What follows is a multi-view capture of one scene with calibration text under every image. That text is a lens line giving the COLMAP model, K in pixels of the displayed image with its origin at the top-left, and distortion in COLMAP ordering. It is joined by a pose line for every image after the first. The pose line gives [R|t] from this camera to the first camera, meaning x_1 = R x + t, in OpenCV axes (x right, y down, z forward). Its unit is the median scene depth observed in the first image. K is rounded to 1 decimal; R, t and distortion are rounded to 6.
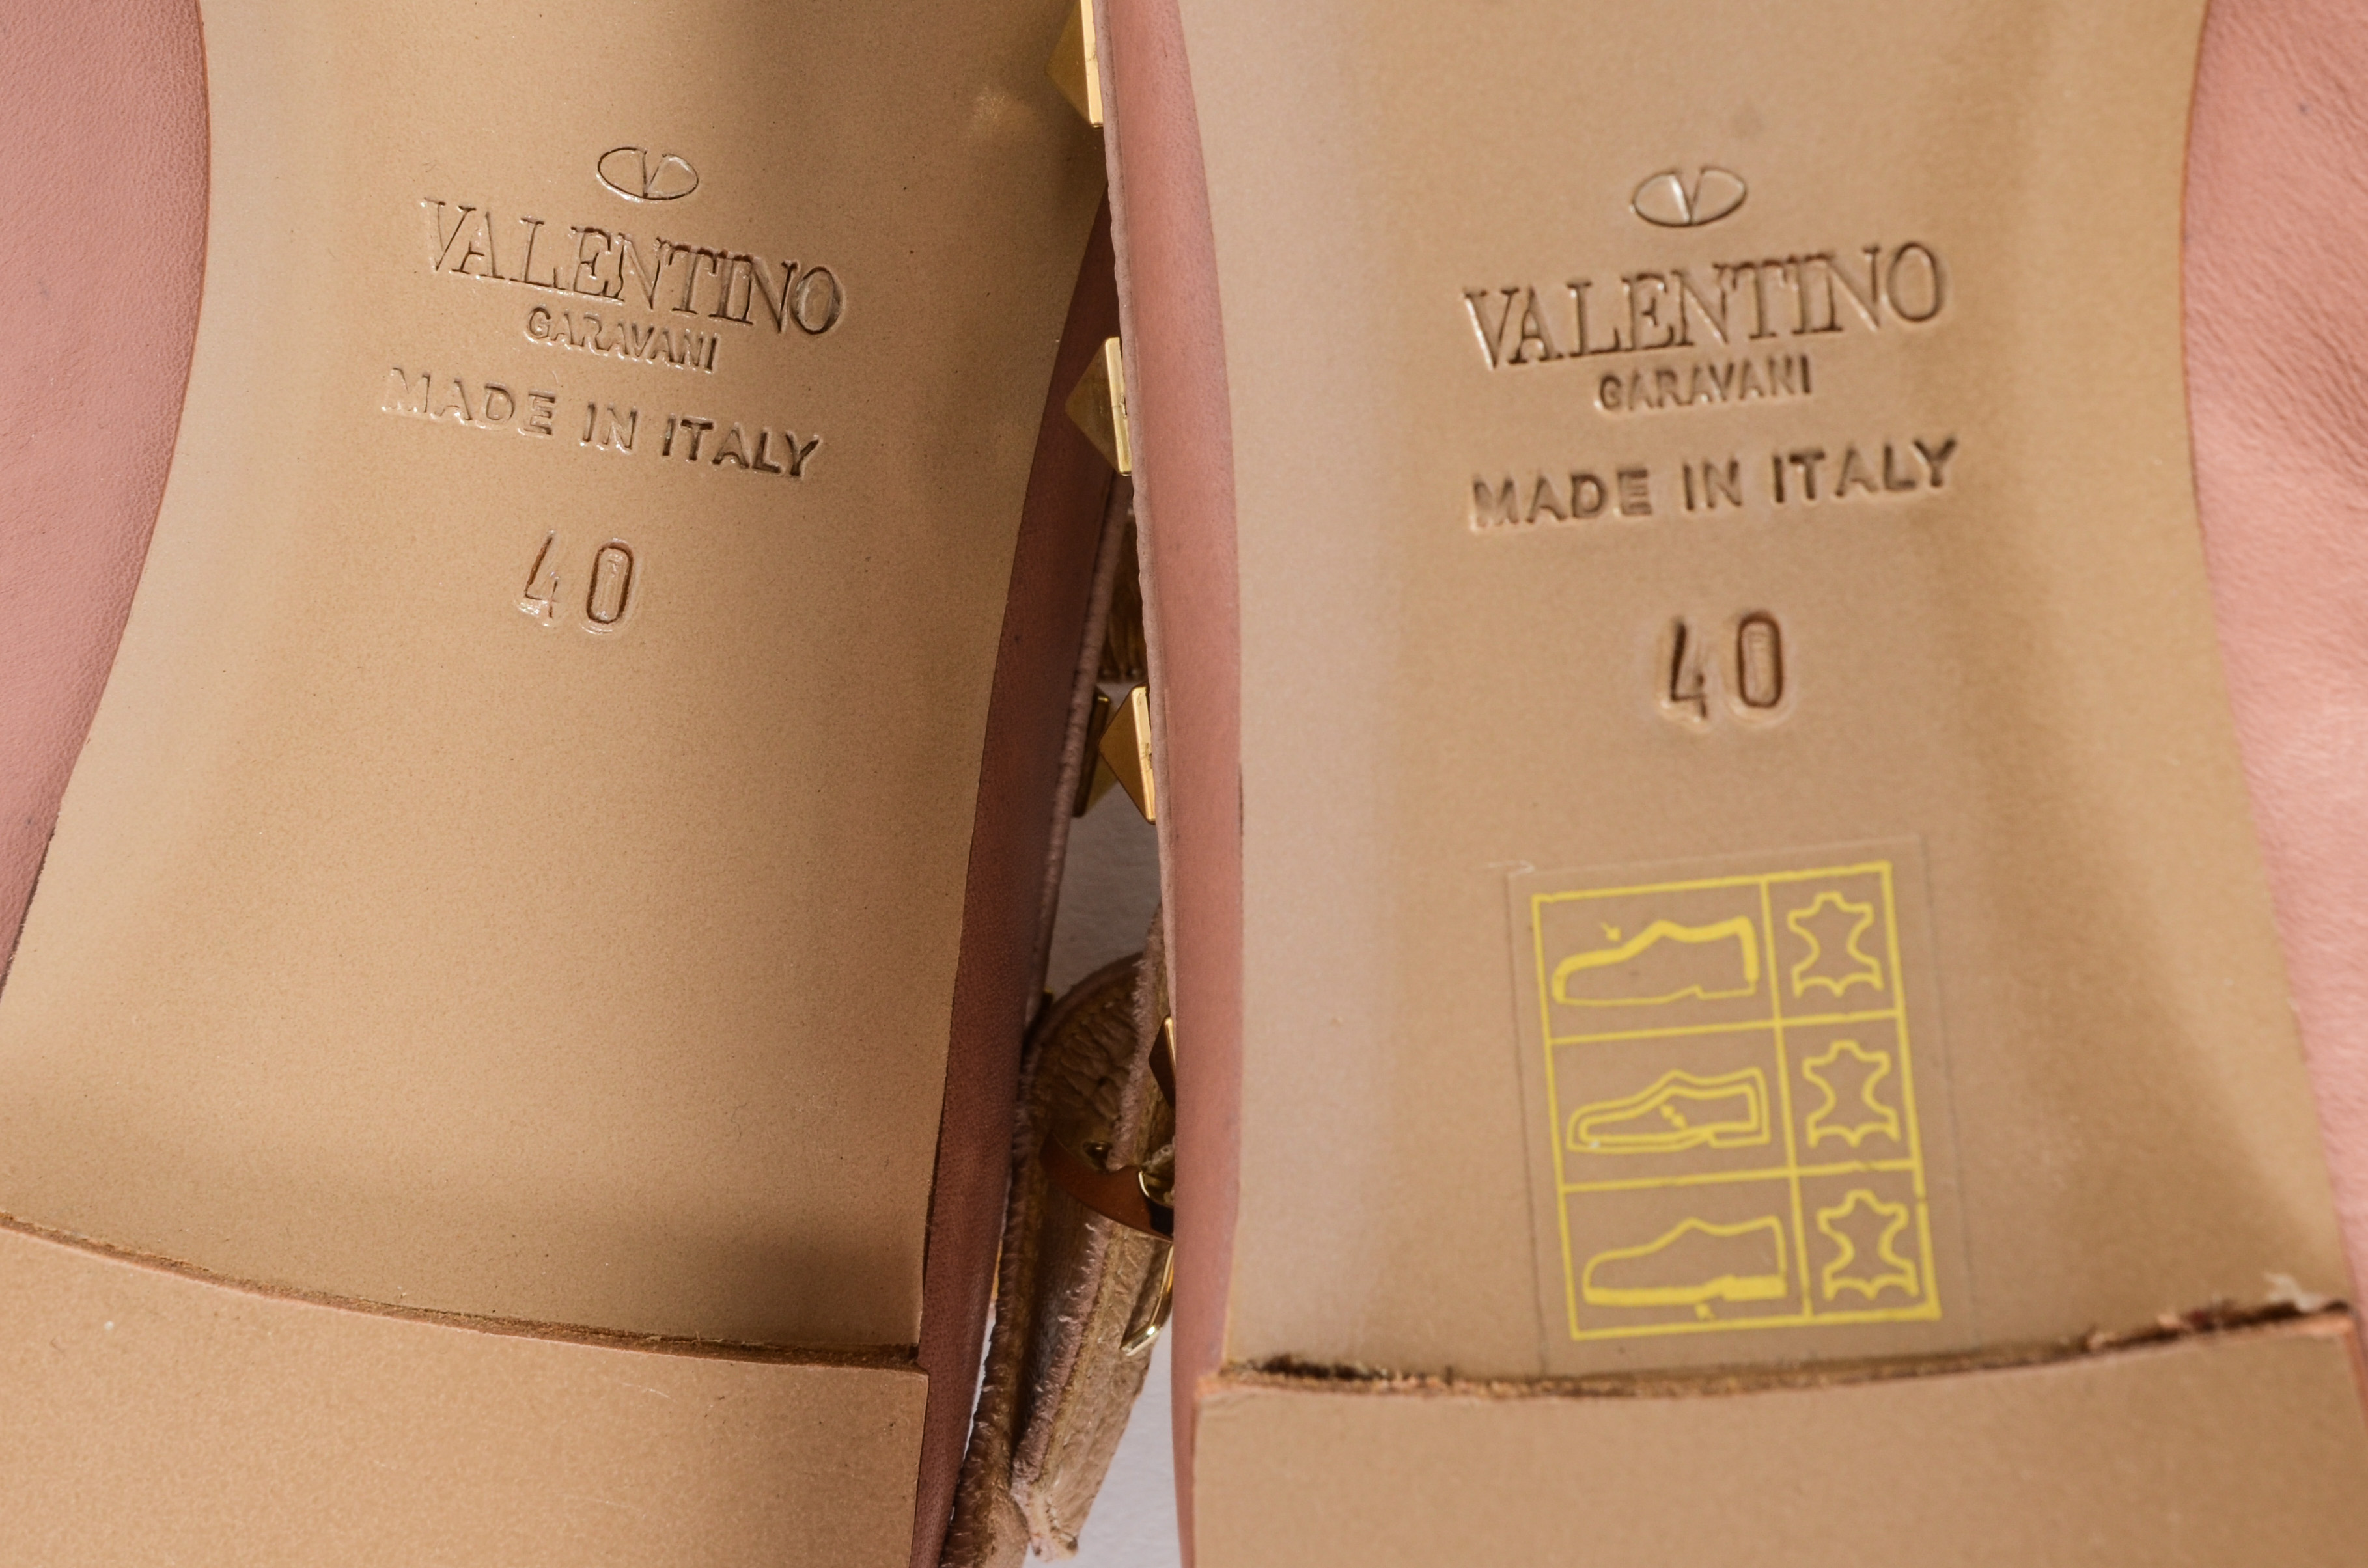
lens RADIAL K [[3296.5, 0, 1177.6], [0, 3296.5, 792.3], [0, 0, 1]] dist [0.086050, 0.000000]
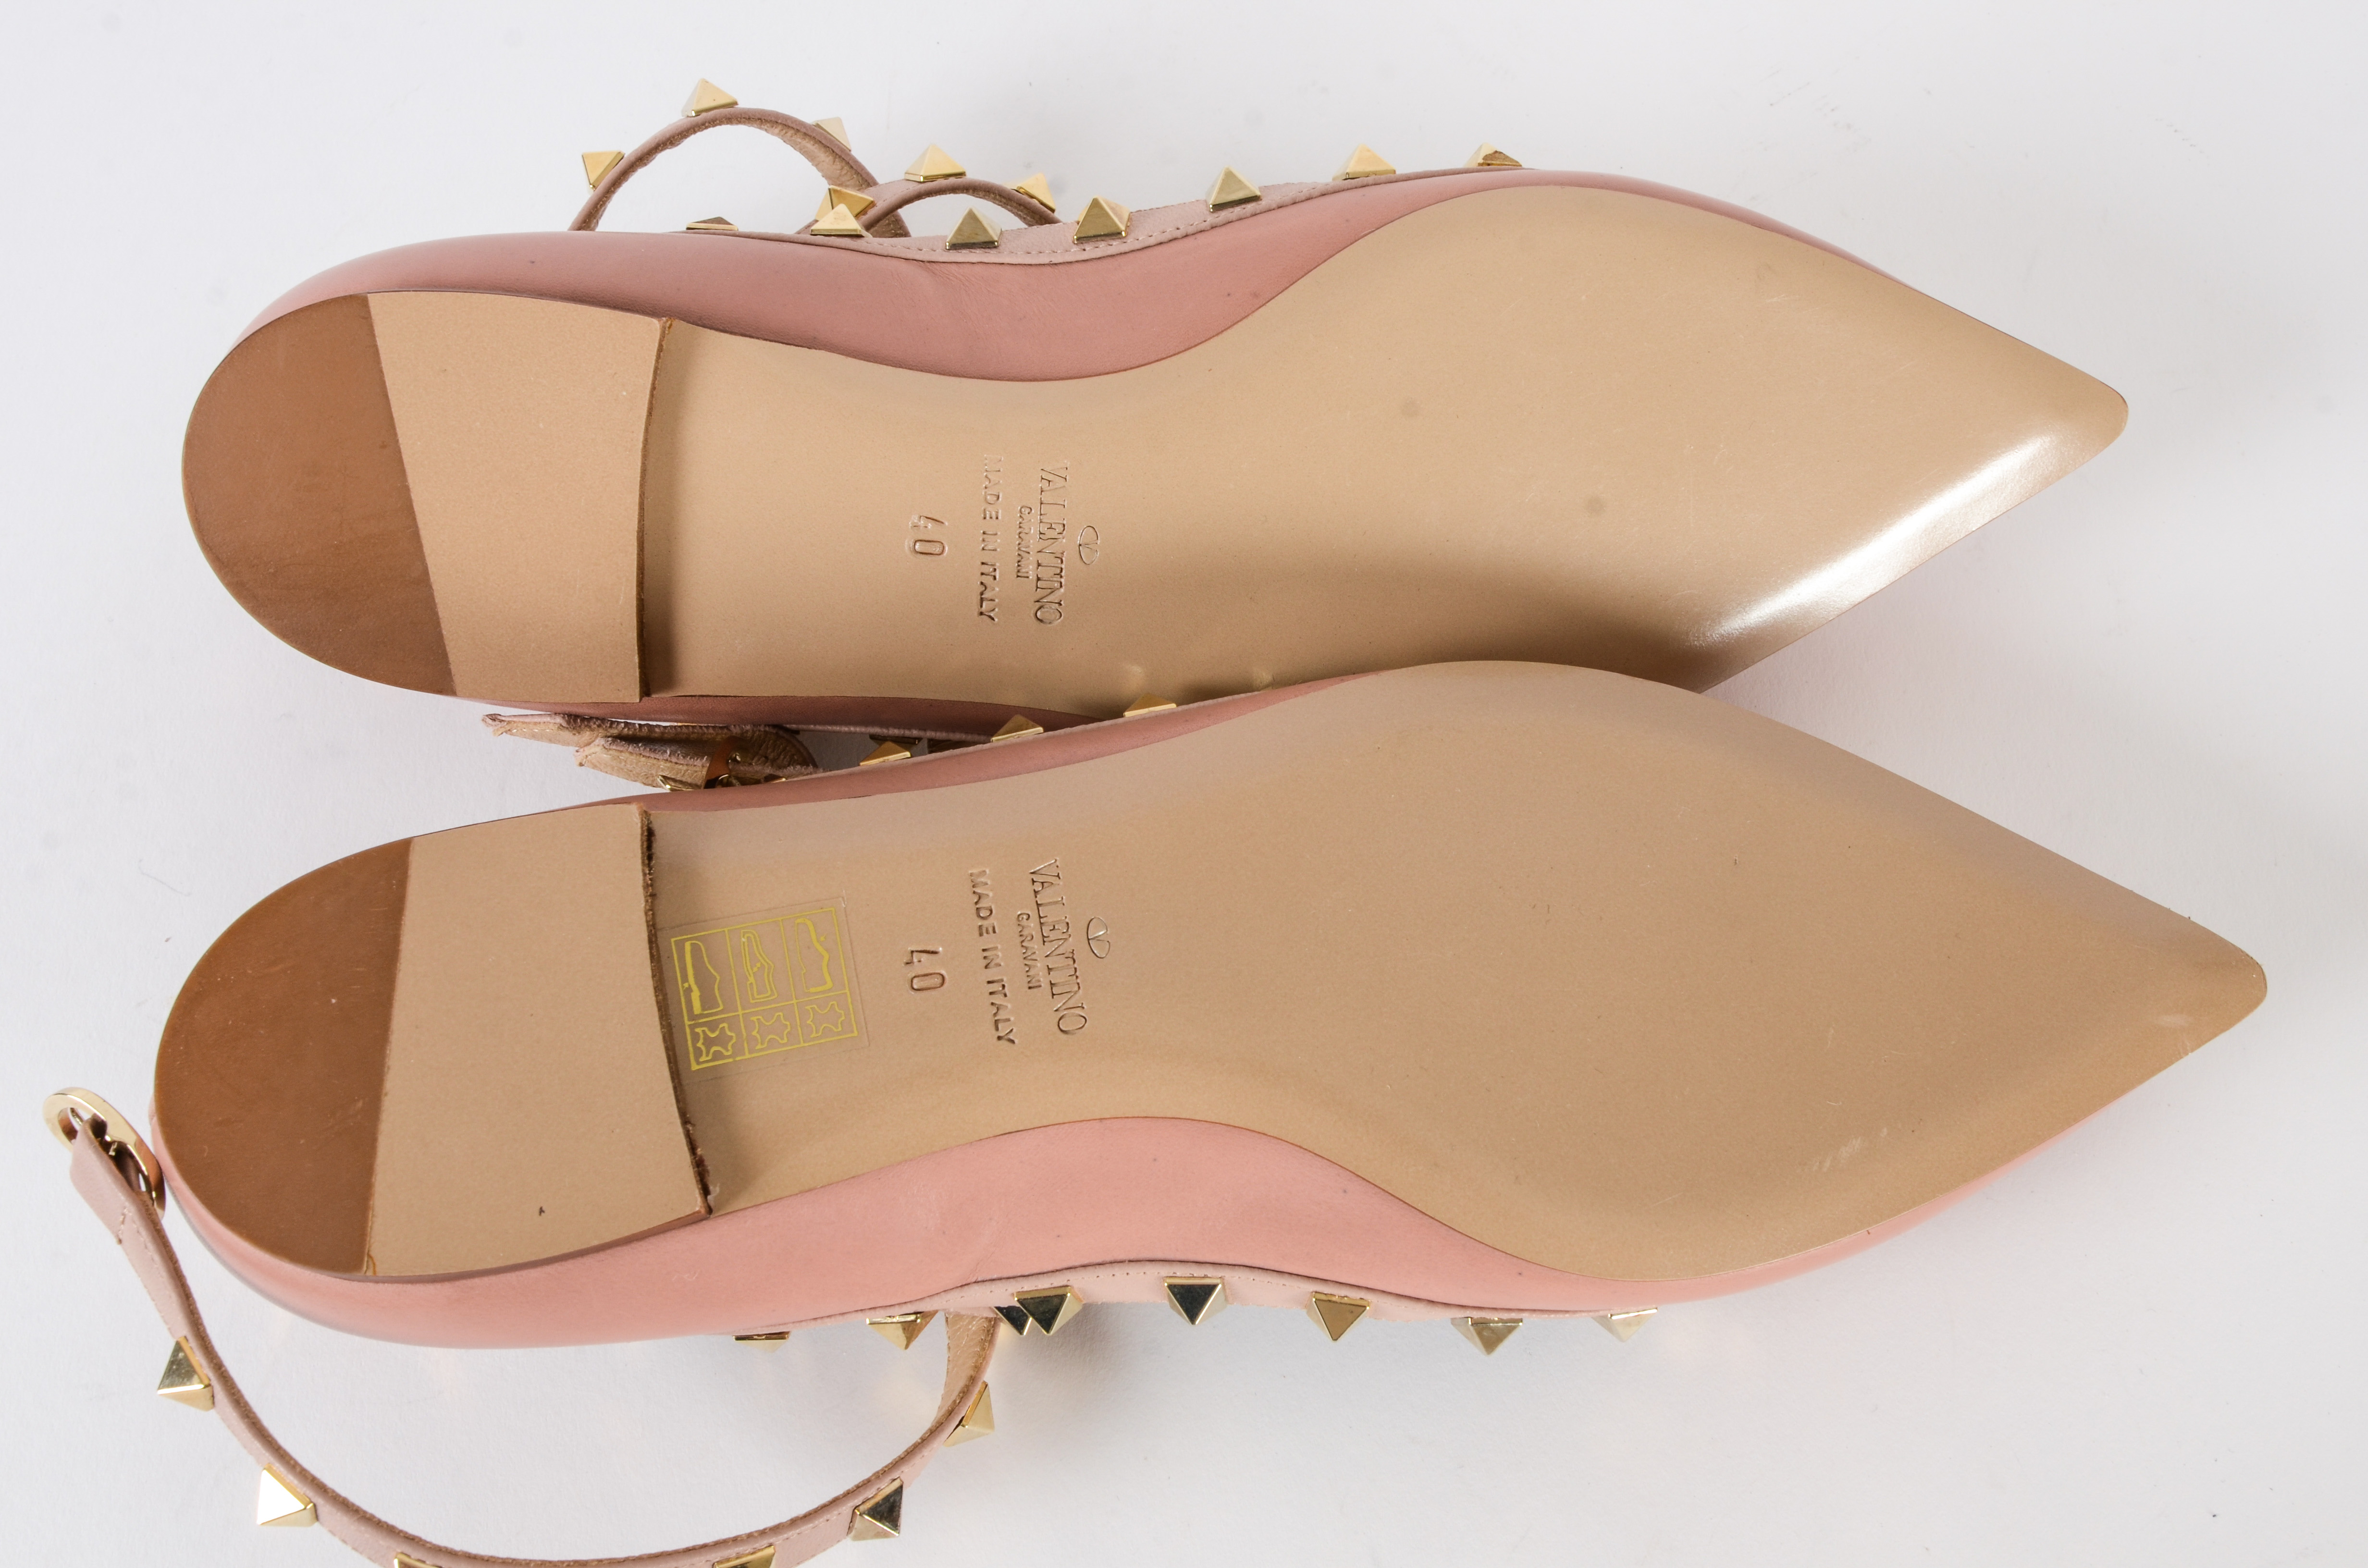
lens RADIAL K [[2463.1, 0, 1188.4], [0, 2463.1, 791.9], [0, 0, 1]] dist [0.013831, 0.000000]
pose [[0.105002, 0.994434, -0.008739, 0.060051], [-0.994291, 0.105147, 0.018146, -0.293704], [0.018963, 0.006783, 0.999797, -0.970907]]
